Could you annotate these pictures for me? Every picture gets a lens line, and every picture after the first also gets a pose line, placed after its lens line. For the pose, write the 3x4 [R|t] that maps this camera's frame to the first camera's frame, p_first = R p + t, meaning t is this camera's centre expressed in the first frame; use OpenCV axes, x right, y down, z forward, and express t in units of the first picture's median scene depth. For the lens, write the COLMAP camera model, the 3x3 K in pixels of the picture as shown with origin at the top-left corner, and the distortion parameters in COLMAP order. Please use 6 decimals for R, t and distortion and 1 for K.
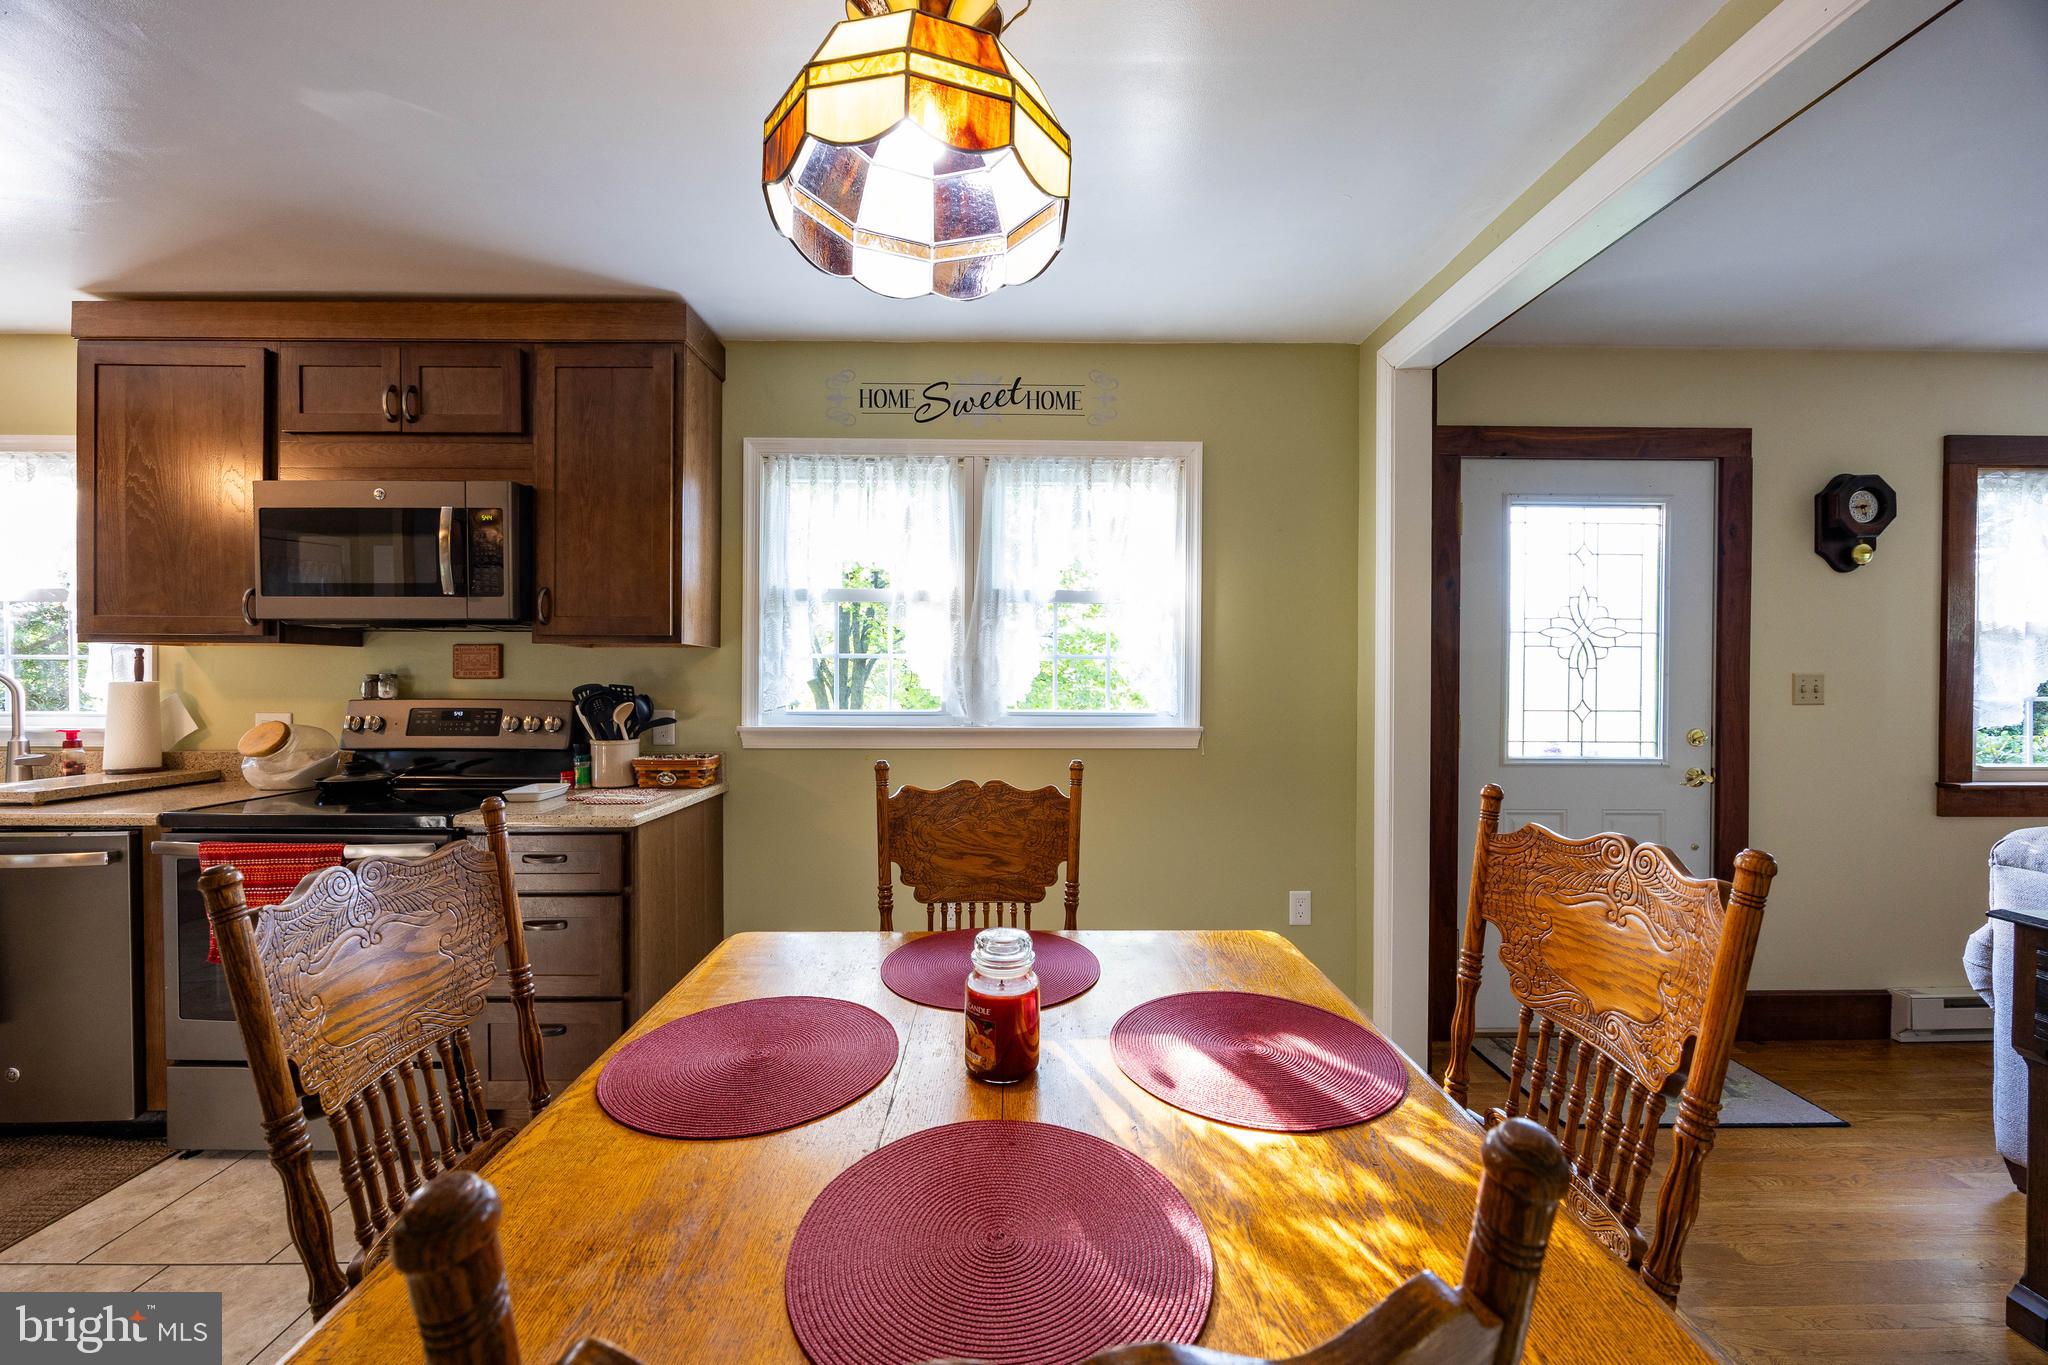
lens RADIAL K [[783.6, 0, 1023.5], [0, 783.6, 682.9], [0, 0, 1]] dist [-0.004275, 0.000330]
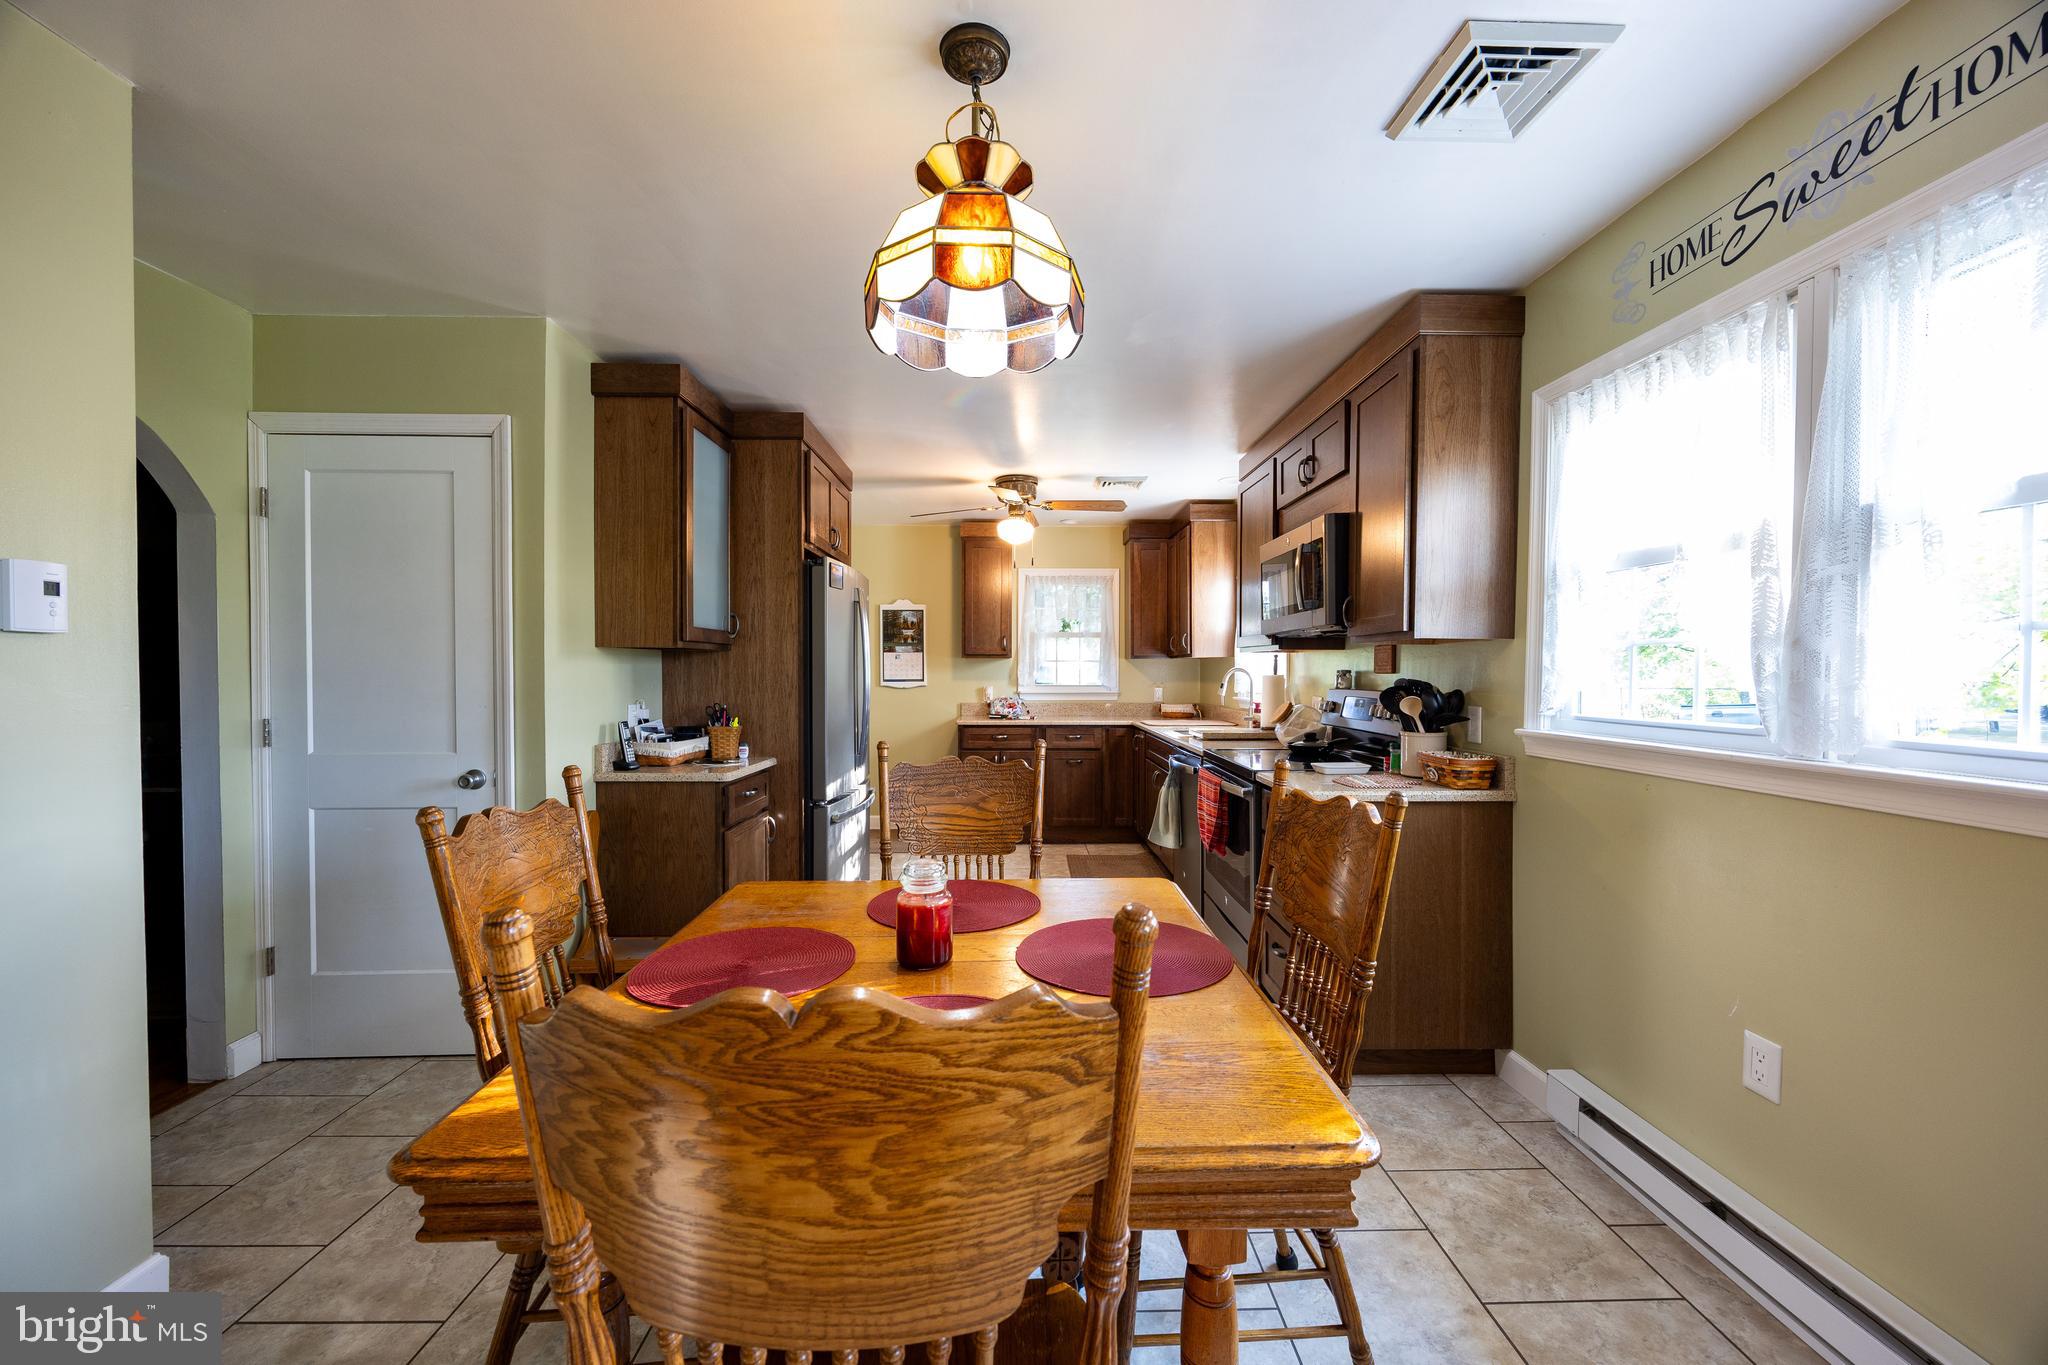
lens RADIAL K [[783.6, 0, 1024.7], [0, 783.6, 684.4], [0, 0, 1]] dist [-0.004275, 0.000330]
pose [[0.003766, 0.015463, -0.999873, 0.529740], [-0.009452, 0.999836, 0.015427, -0.002201], [0.999948, 0.009392, 0.003911, 0.471790]]
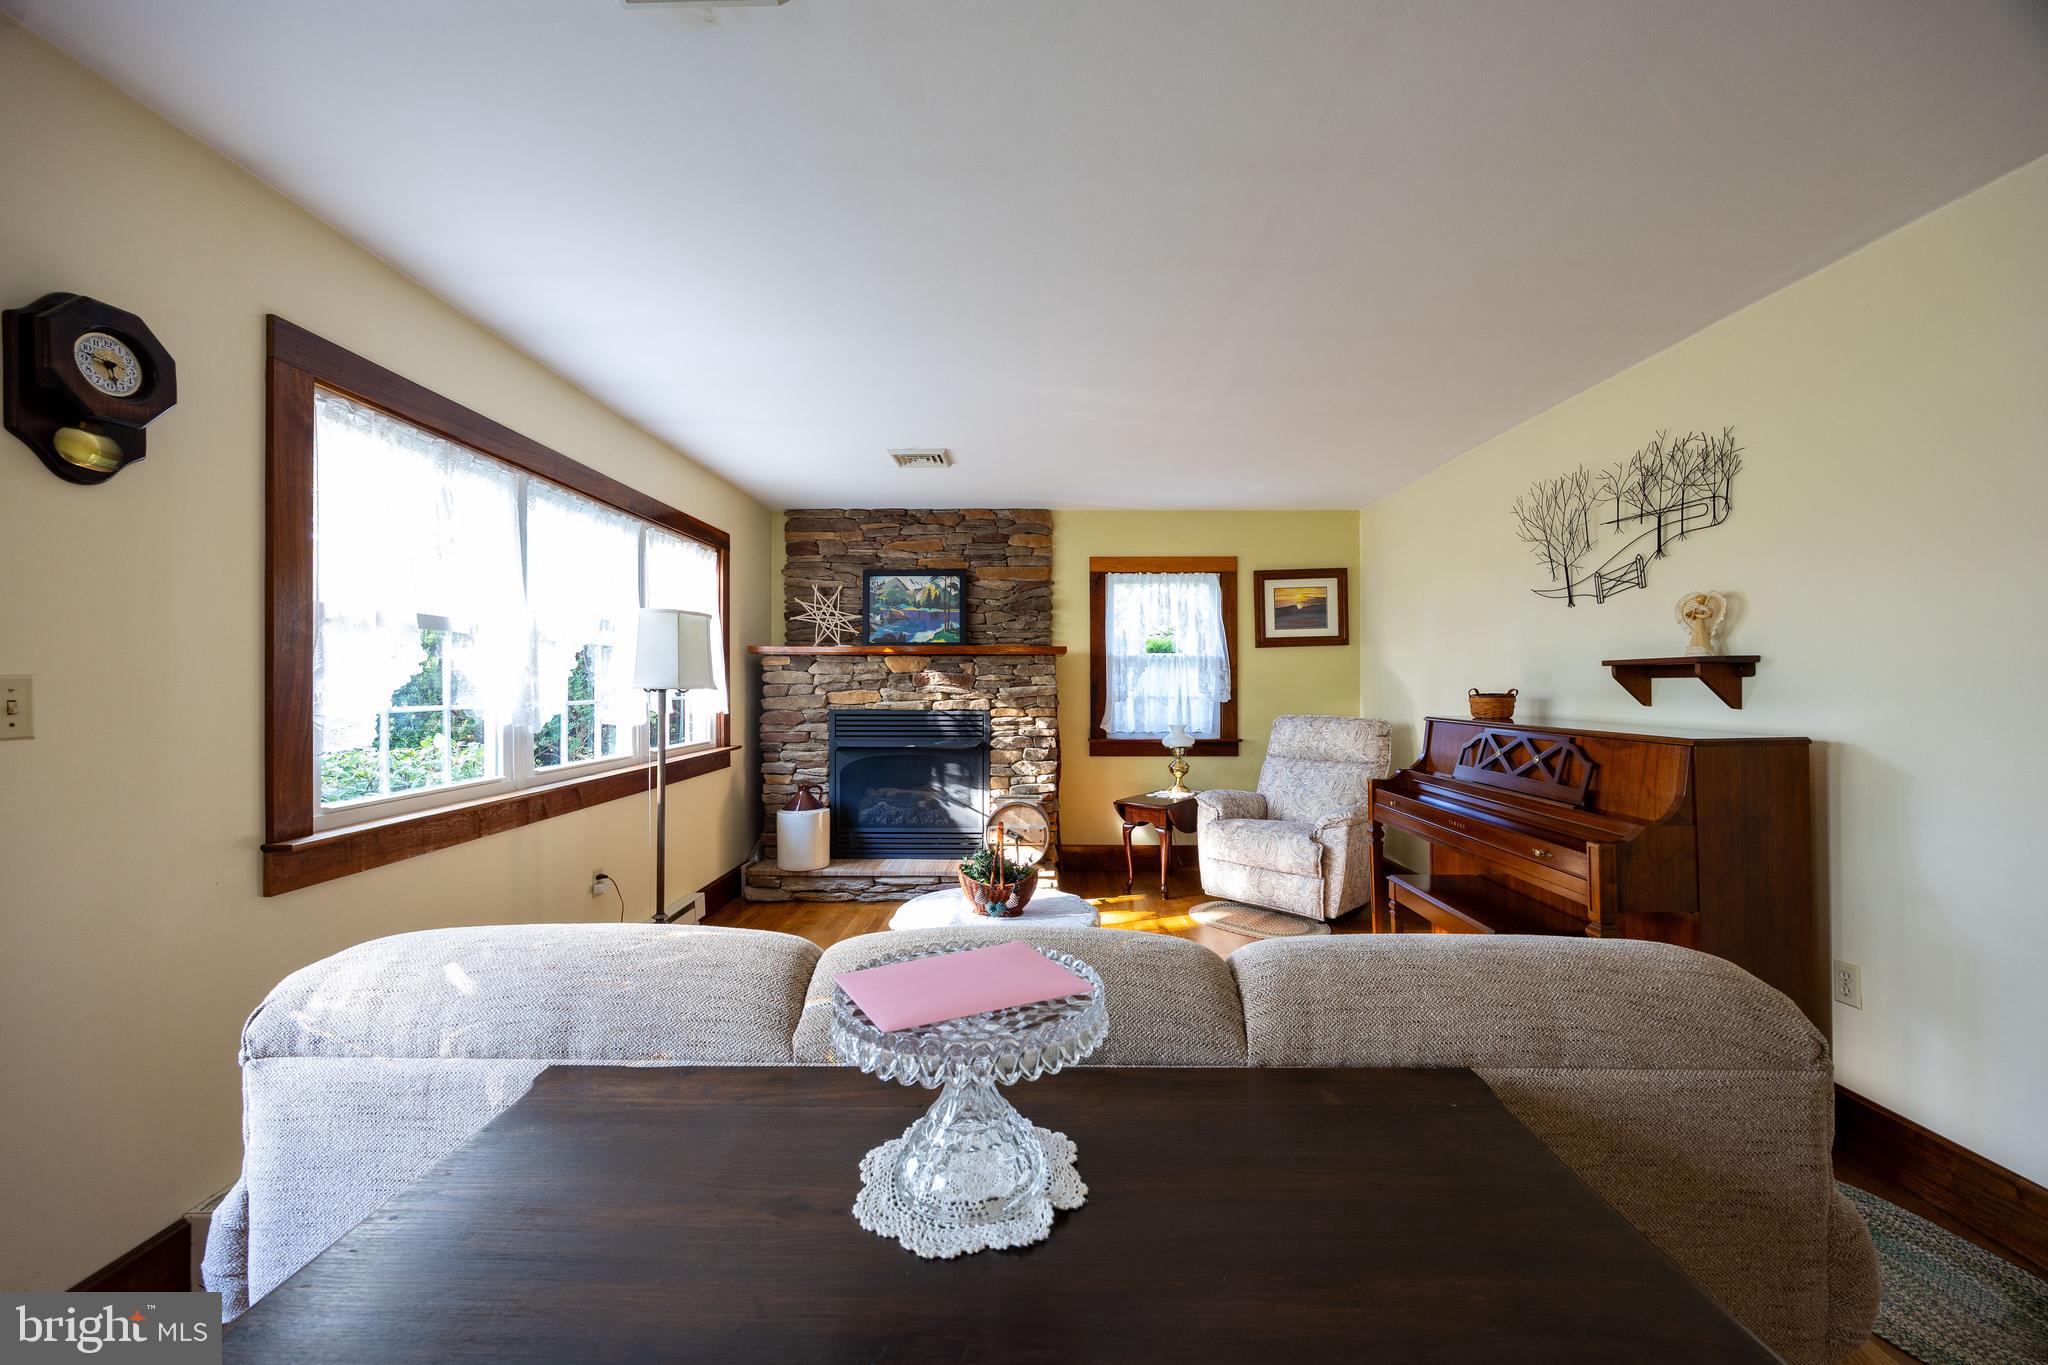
lens RADIAL K [[783.6, 0, 1026.6], [0, 783.6, 680.6], [0, 0, 1]] dist [-0.004275, 0.000330]
pose [[0.027341, 0.001048, 0.999626, 0.601241], [0.010964, 0.999939, -0.001348, -0.001523], [-0.999566, 0.010997, 0.027328, 0.384615]]
